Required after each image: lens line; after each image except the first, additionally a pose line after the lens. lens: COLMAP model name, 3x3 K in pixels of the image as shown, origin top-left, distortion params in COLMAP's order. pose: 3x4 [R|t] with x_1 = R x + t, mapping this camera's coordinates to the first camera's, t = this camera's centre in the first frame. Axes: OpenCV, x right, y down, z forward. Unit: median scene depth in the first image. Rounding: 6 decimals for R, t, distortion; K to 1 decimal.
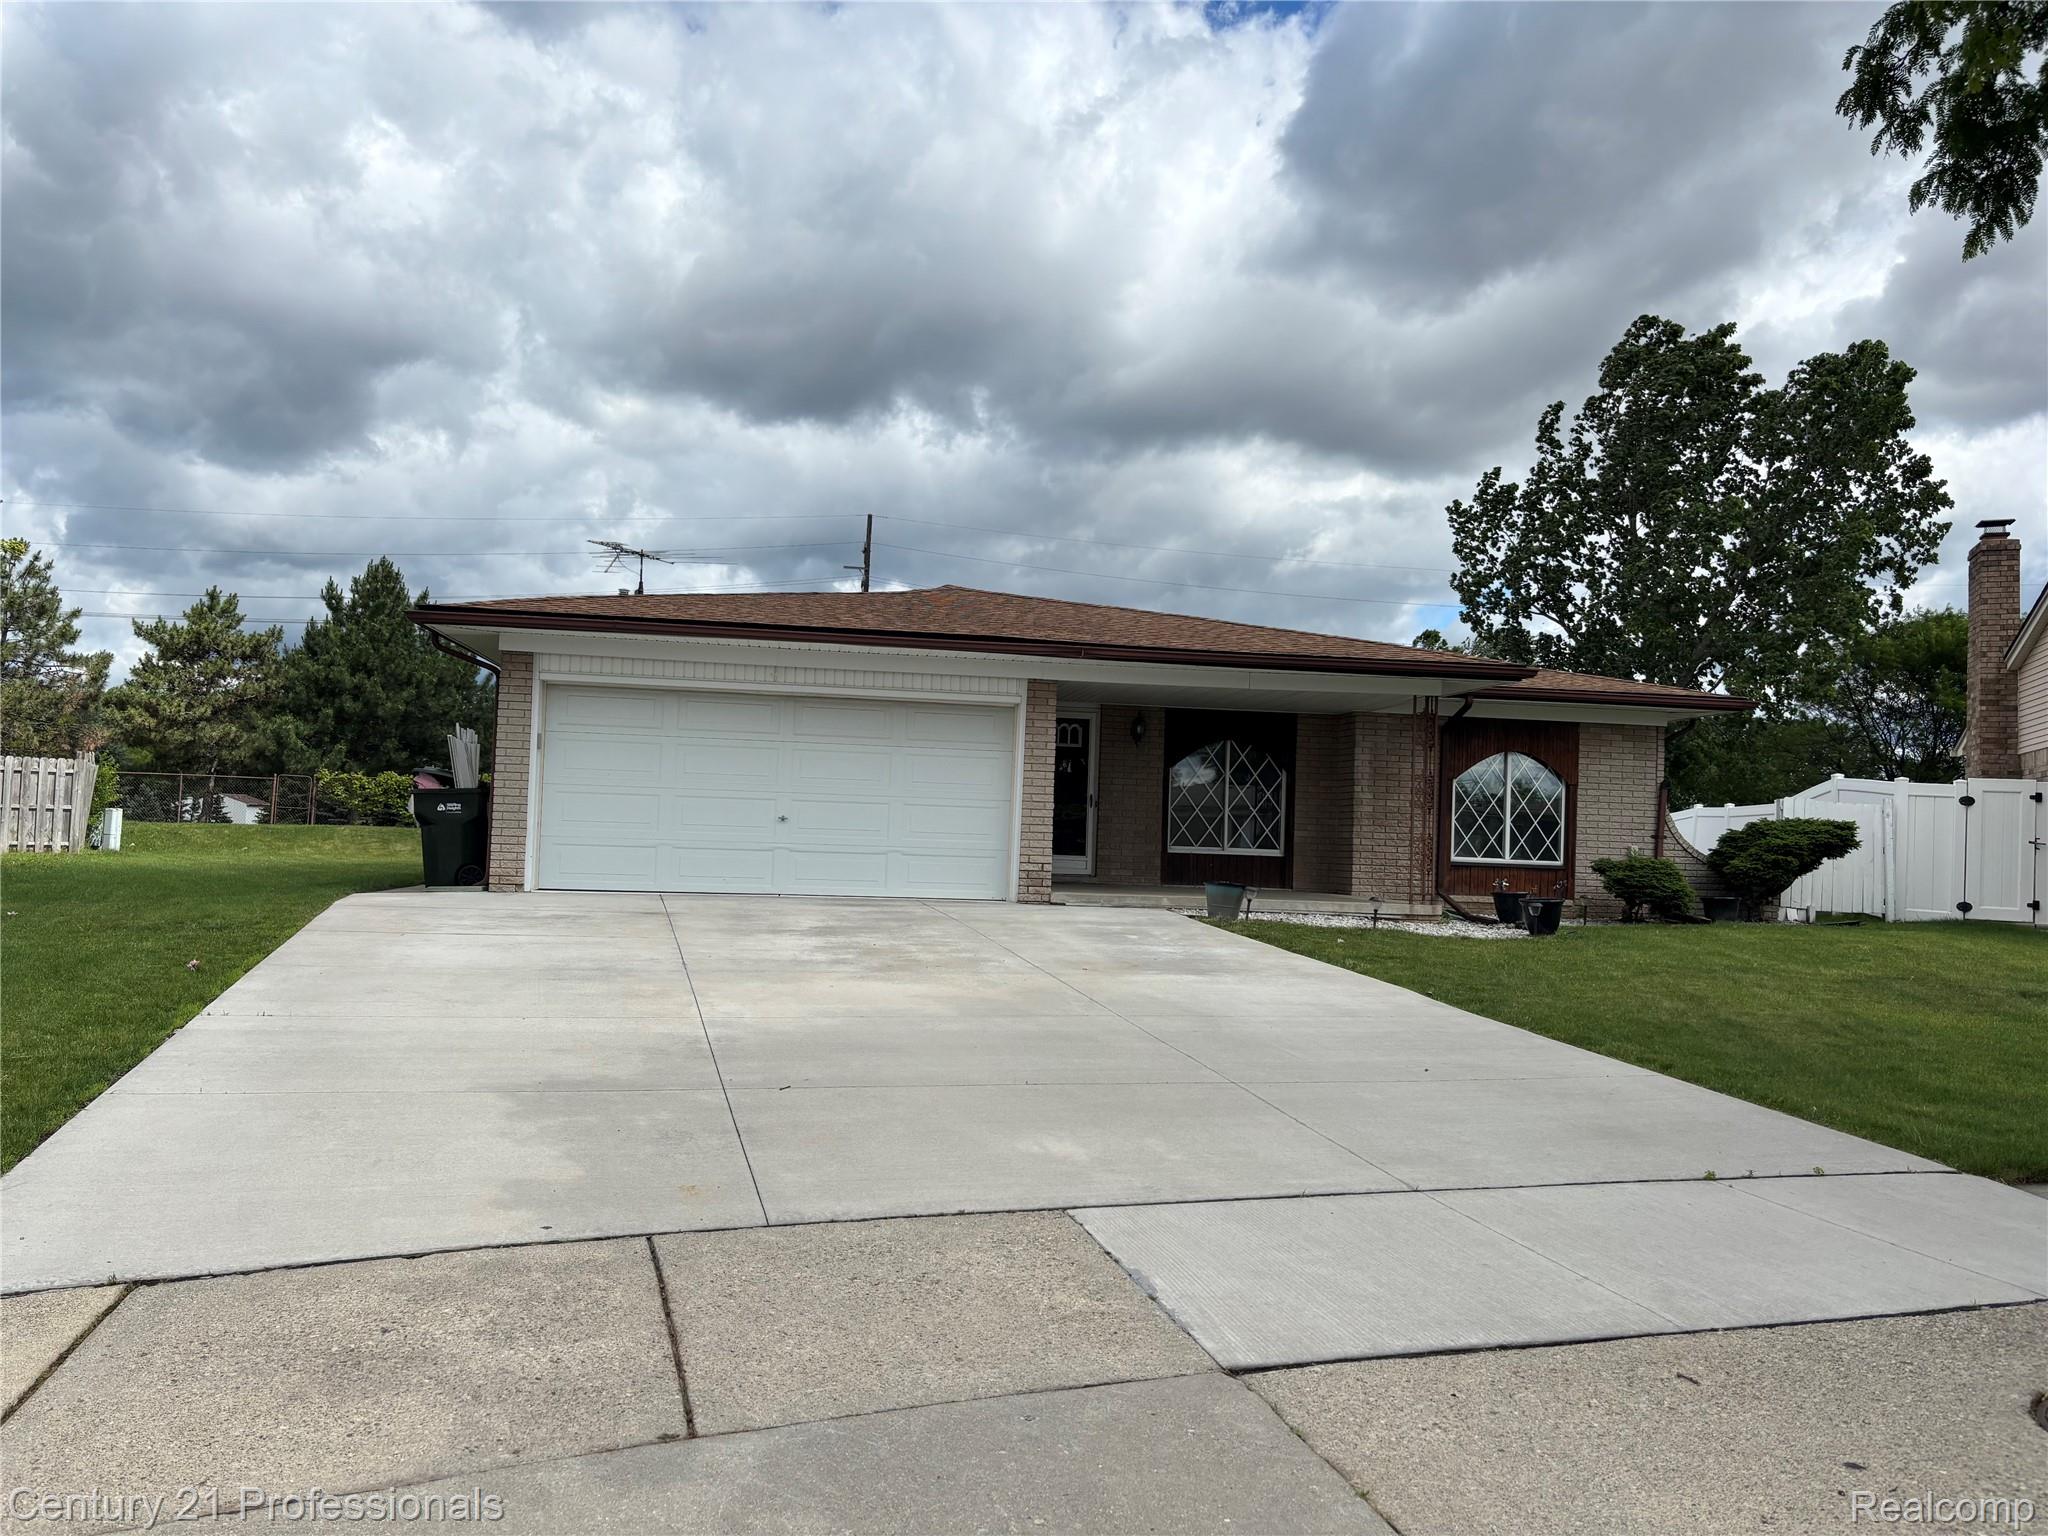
lens RADIAL K [[1549.6, 0, 1027.1], [0, 1549.6, 698.5], [0, 0, 1]] dist [0.021710, -0.005016]
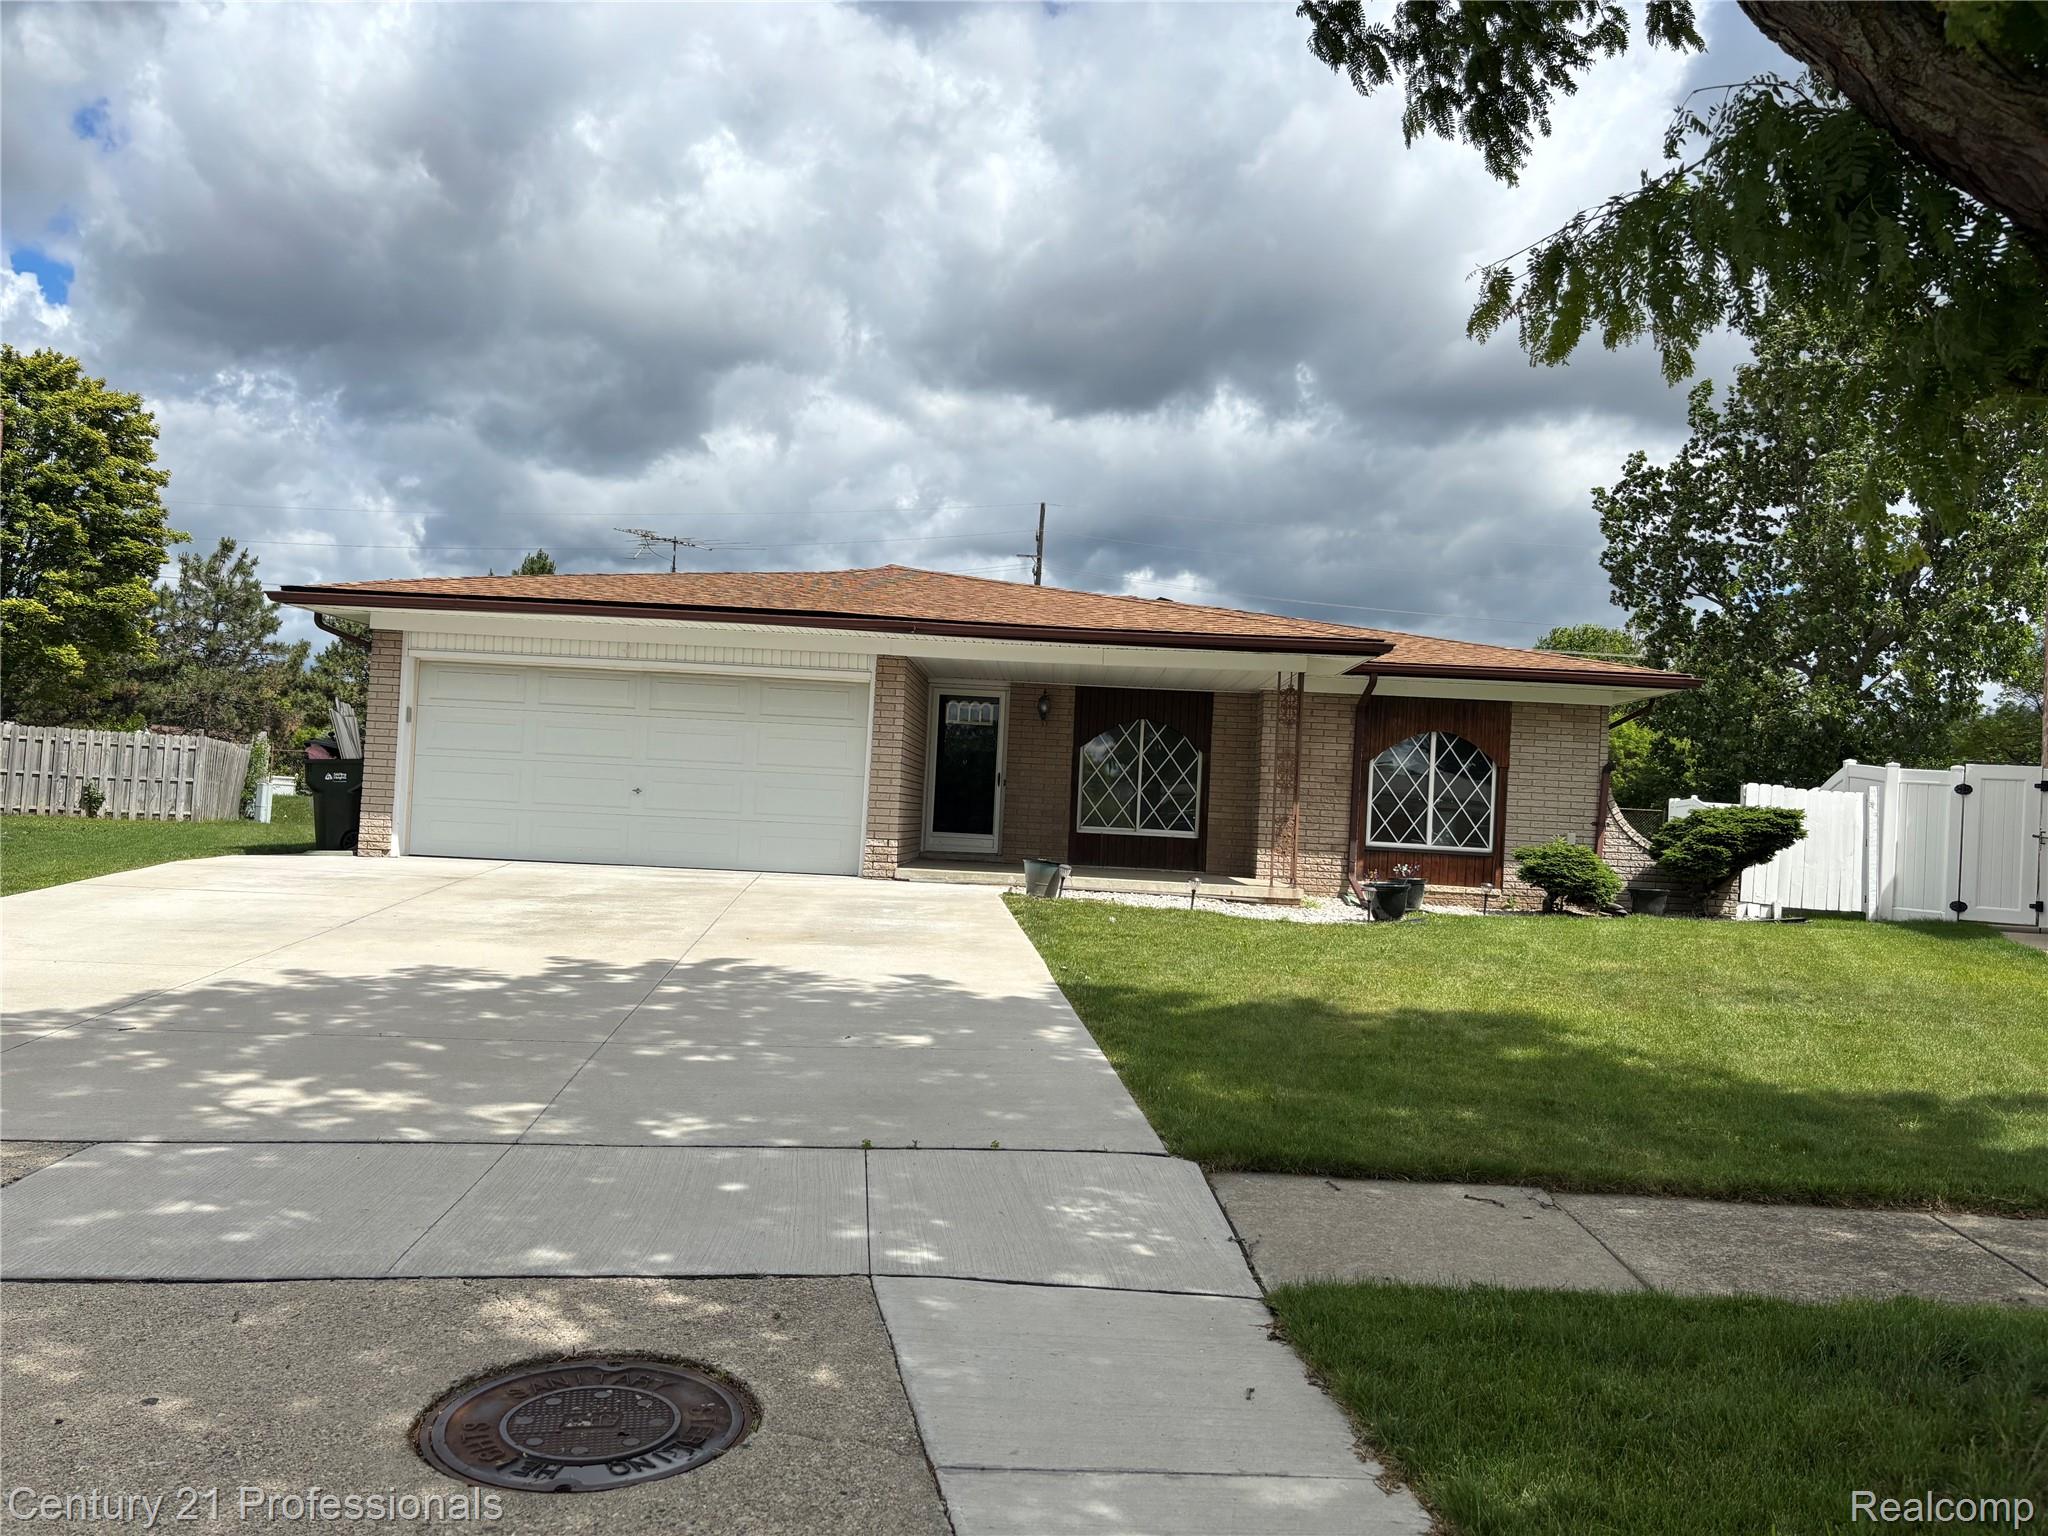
lens RADIAL K [[1549.6, 0, 1027.1], [0, 1549.6, 698.5], [0, 0, 1]] dist [0.021710, -0.005016]
pose [[0.986787, 0.001802, -0.162012, 0.220021], [-0.000772, 0.999979, 0.006424, 0.007779], [0.162020, -0.006214, 0.986768, 0.022363]]
